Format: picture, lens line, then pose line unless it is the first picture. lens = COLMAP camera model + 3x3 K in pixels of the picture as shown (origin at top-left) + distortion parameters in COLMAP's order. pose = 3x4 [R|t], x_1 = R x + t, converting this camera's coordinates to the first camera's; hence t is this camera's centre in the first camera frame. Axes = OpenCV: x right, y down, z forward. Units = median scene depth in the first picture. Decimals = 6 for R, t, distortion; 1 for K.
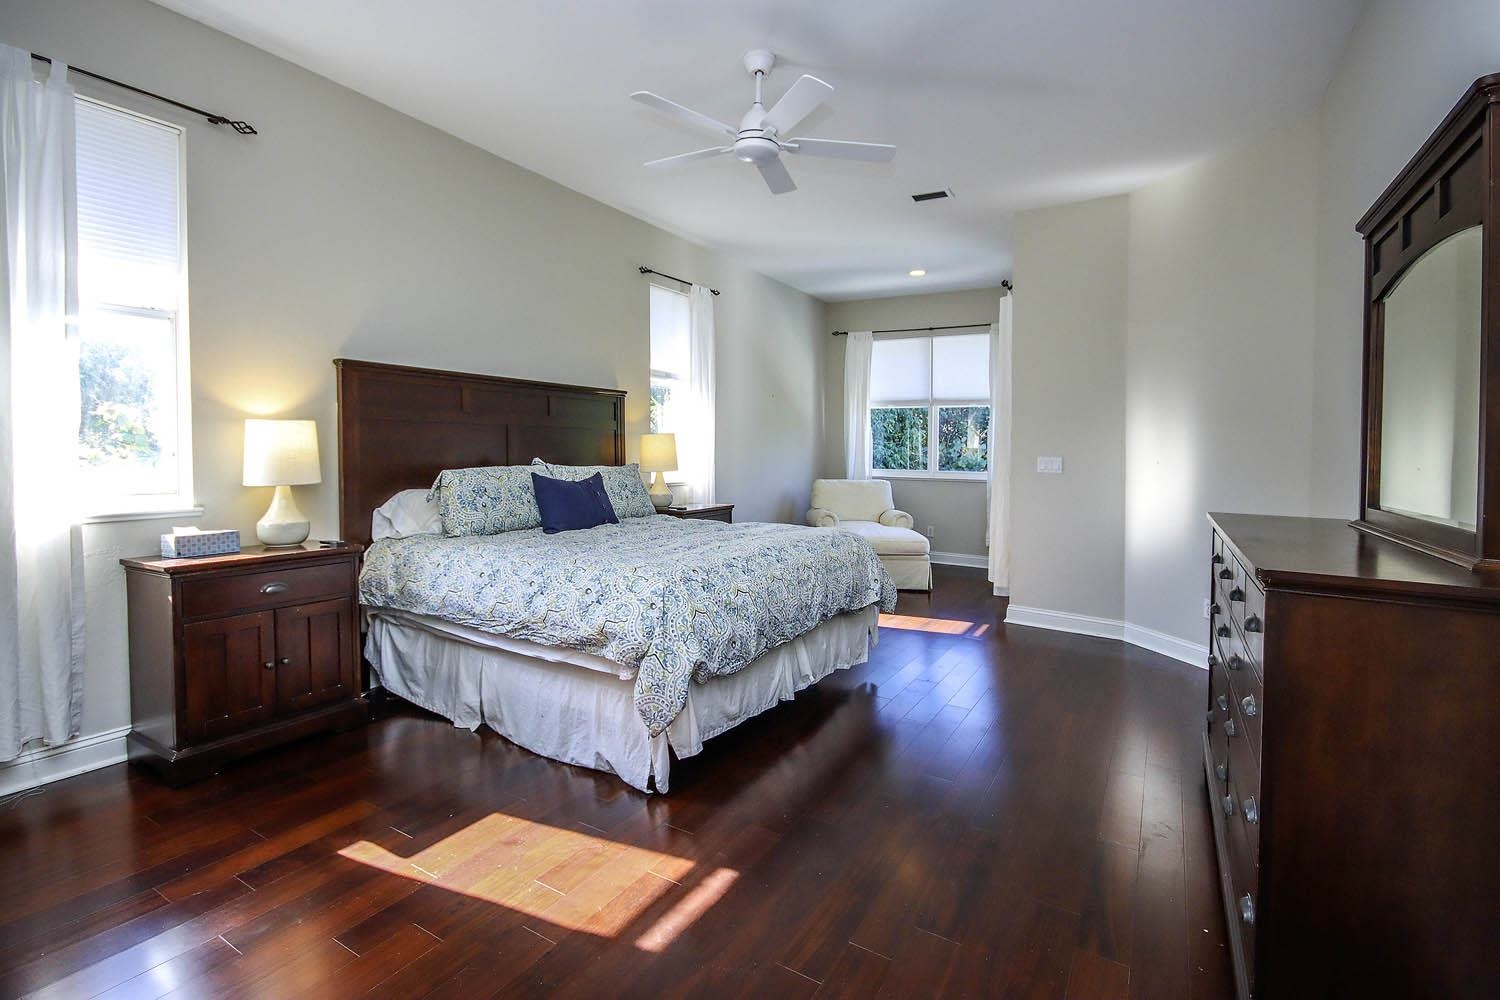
lens RADIAL K [[730.0, 0, 749.2], [0, 730.0, 469.7], [0, 0, 1]] dist [0.000341, 0.000205]
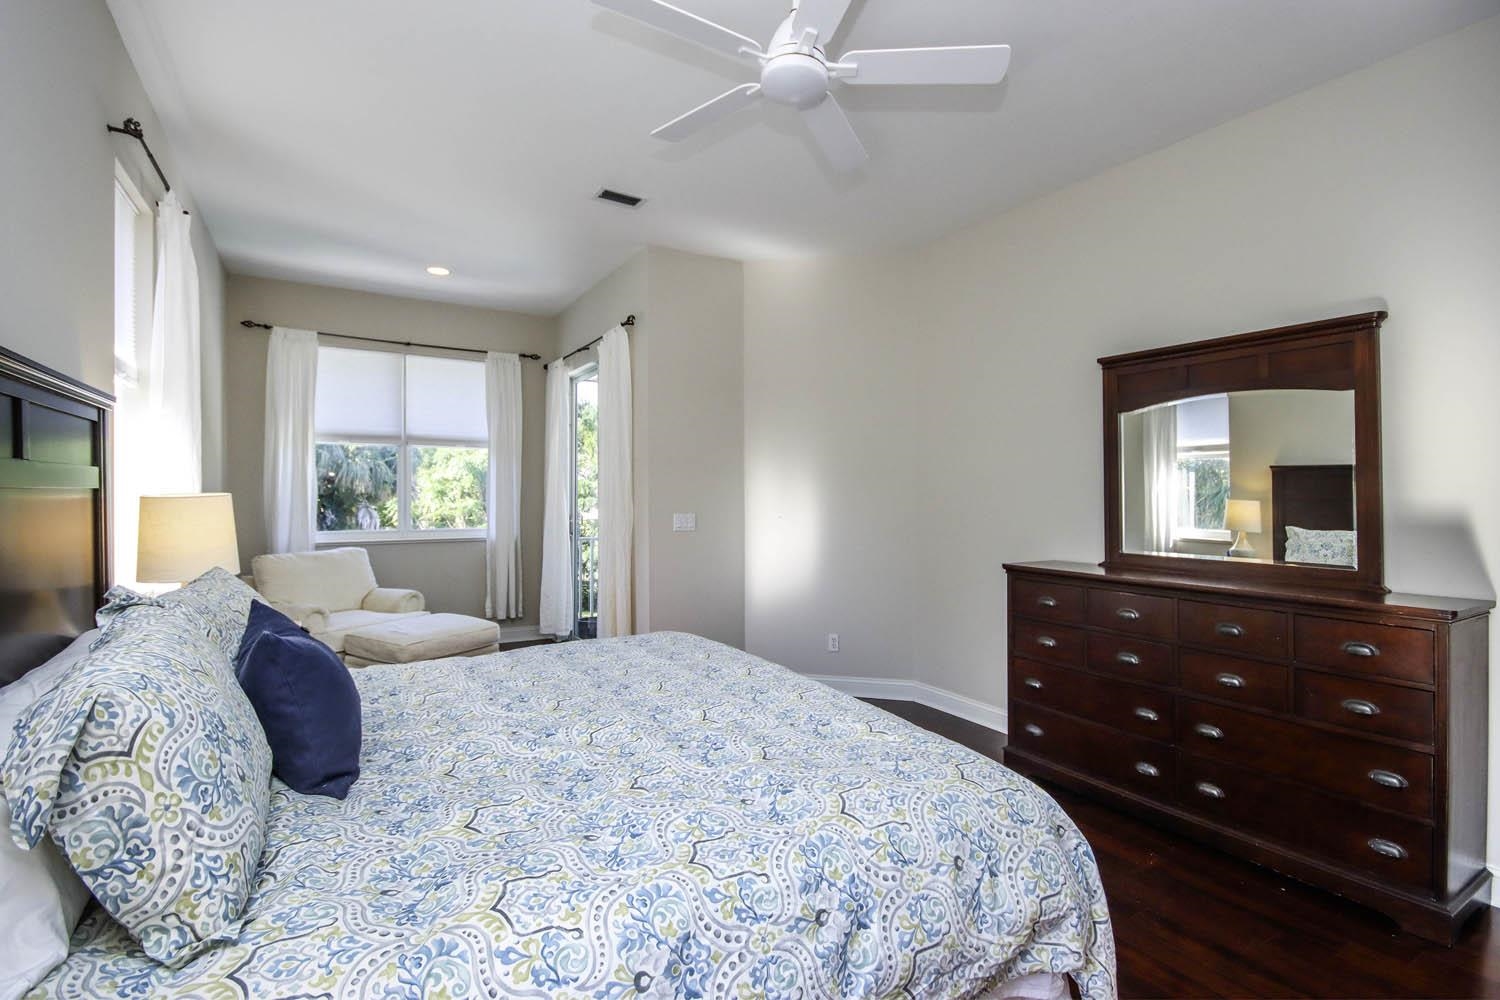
lens RADIAL K [[730.0, 0, 749.2], [0, 730.0, 469.7], [0, 0, 1]] dist [0.000341, 0.000205]
pose [[0.447159, 0.012524, 0.894367, -0.300209], [0.027162, 0.999251, -0.027573, -0.033890], [-0.894042, 0.036623, 0.446484, 0.380214]]
